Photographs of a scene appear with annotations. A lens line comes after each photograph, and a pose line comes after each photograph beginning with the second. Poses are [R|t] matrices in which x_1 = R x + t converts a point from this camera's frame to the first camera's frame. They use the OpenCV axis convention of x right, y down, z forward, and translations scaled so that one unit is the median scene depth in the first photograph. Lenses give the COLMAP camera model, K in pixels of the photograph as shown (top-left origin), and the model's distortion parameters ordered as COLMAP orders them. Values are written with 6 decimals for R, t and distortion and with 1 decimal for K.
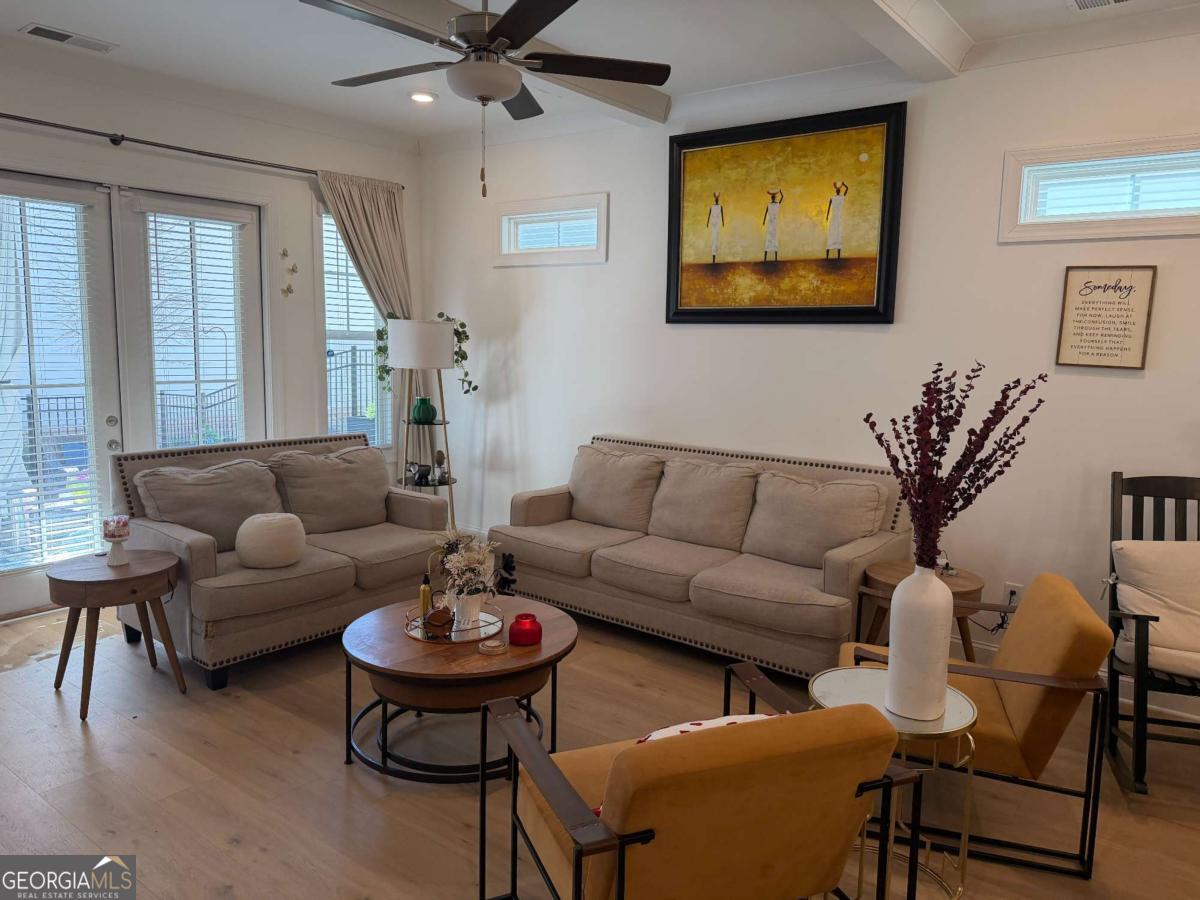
lens RADIAL K [[837.9, 0, 600.0], [0, 837.9, 450.0], [0, 0, 1]] dist [0.121438, -0.181821]
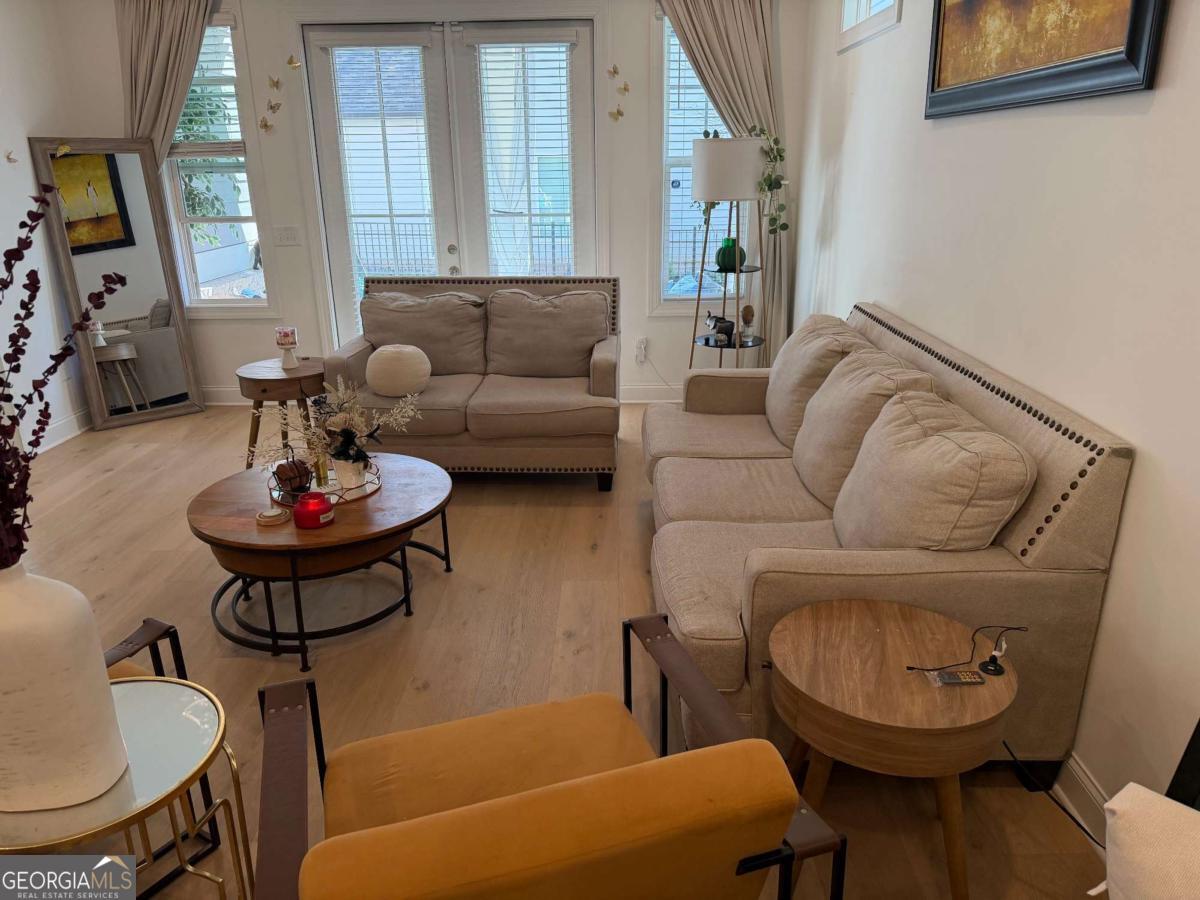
lens RADIAL K [[837.9, 0, 600.0], [0, 837.9, 450.0], [0, 0, 1]] dist [0.121438, -0.181821]
pose [[0.596762, 0.226567, -0.769768, 0.479683], [-0.079165, 0.971254, 0.224497, -0.043589], [0.798503, -0.073032, 0.597544, 0.462352]]
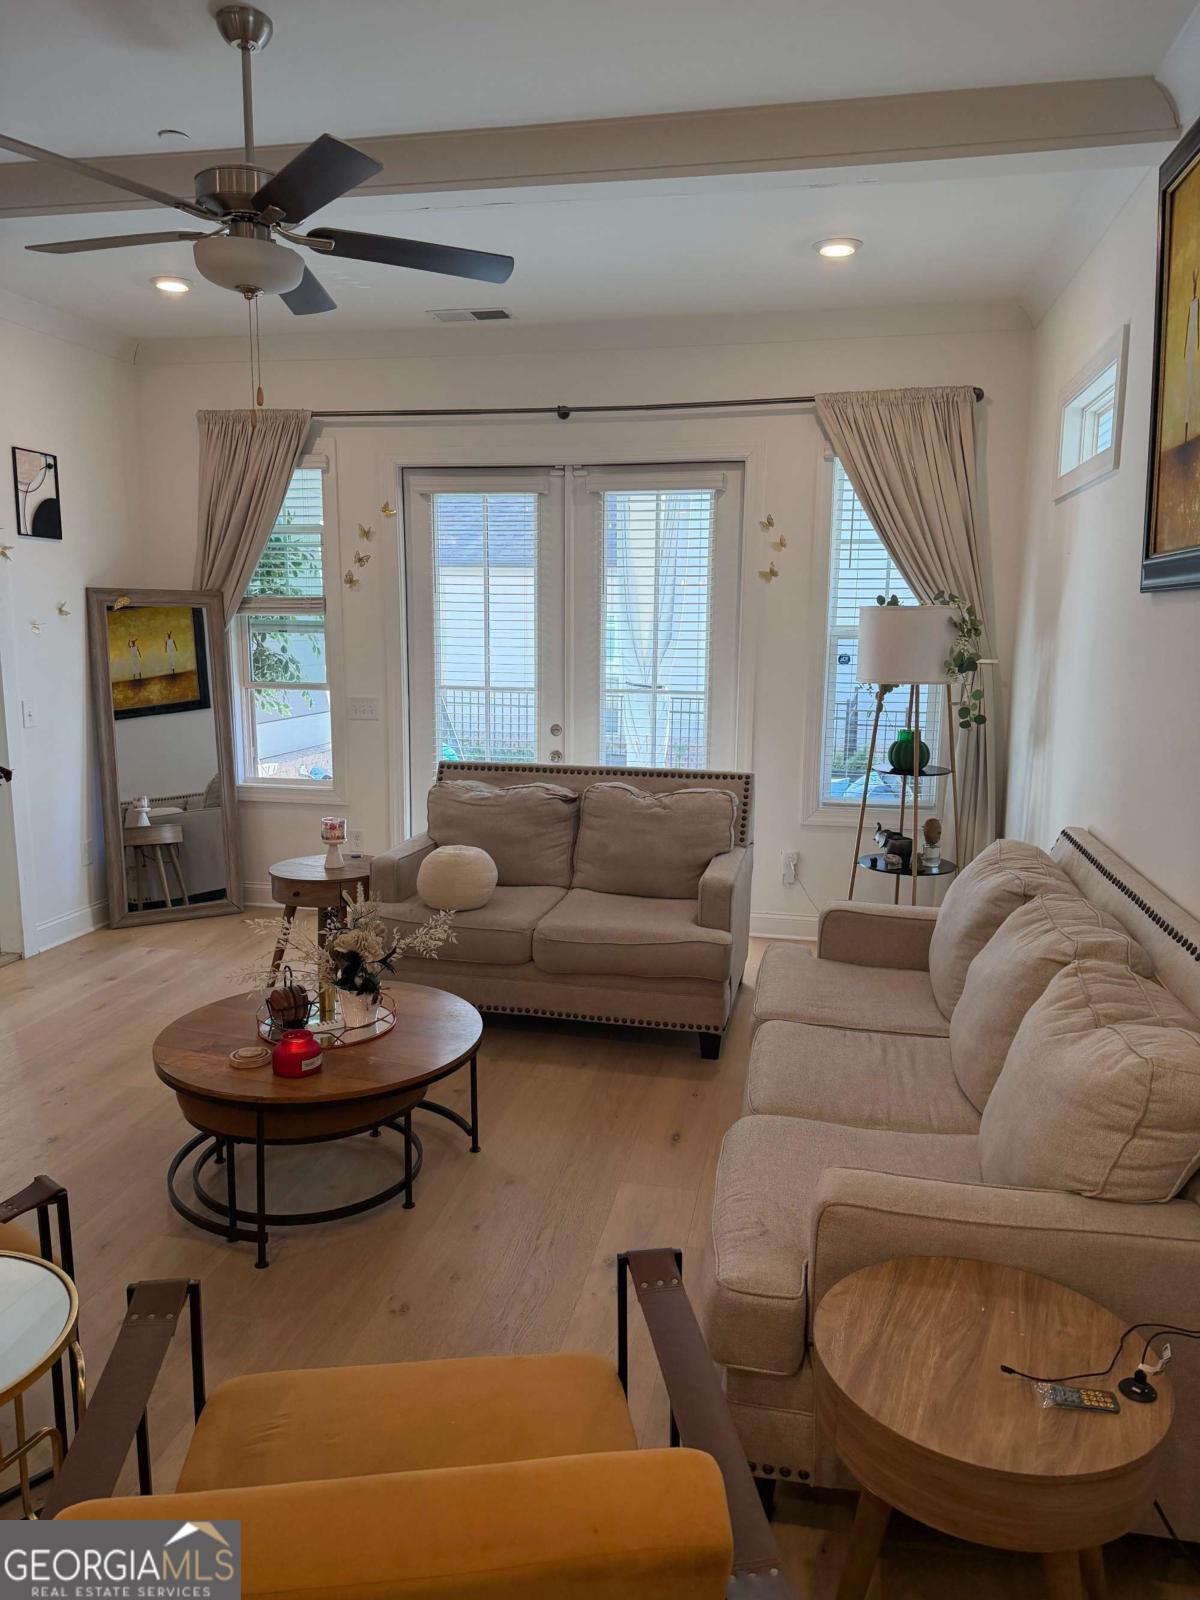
lens RADIAL K [[1117.2, 0, 600.0], [0, 1117.2, 800.0], [0, 0, 1]] dist [0.121438, -0.181821]
pose [[0.441889, 0.123135, -0.888578, 0.521340], [-0.117648, 0.989934, 0.078674, -0.059491], [0.889322, 0.069775, 0.451928, 0.508262]]
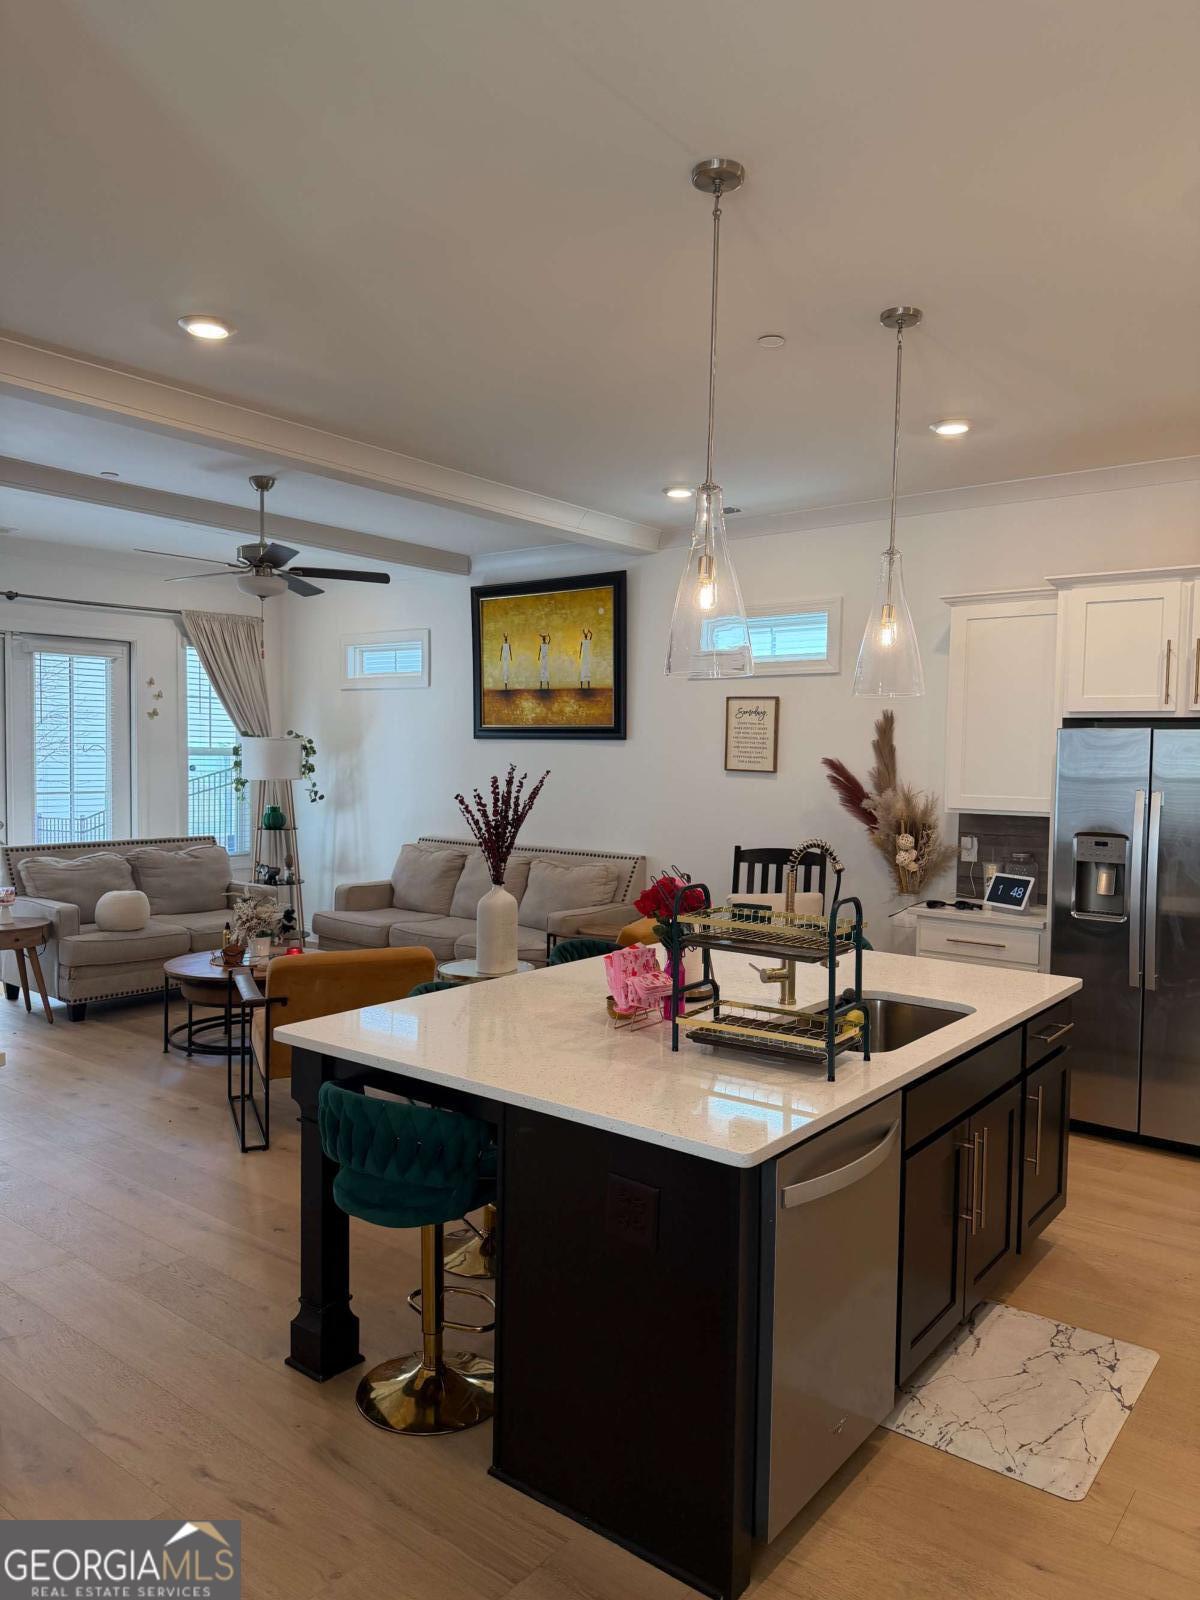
lens RADIAL K [[1118.1, 0, 605.2], [0, 1118.1, 804.6], [0, 0, 1]] dist [0.159214, -0.295594]
pose [[0.999925, -0.008913, -0.008395, 0.288389], [0.008165, 0.996327, -0.085240, 0.079855], [0.009124, 0.085165, 0.996325, -0.580945]]
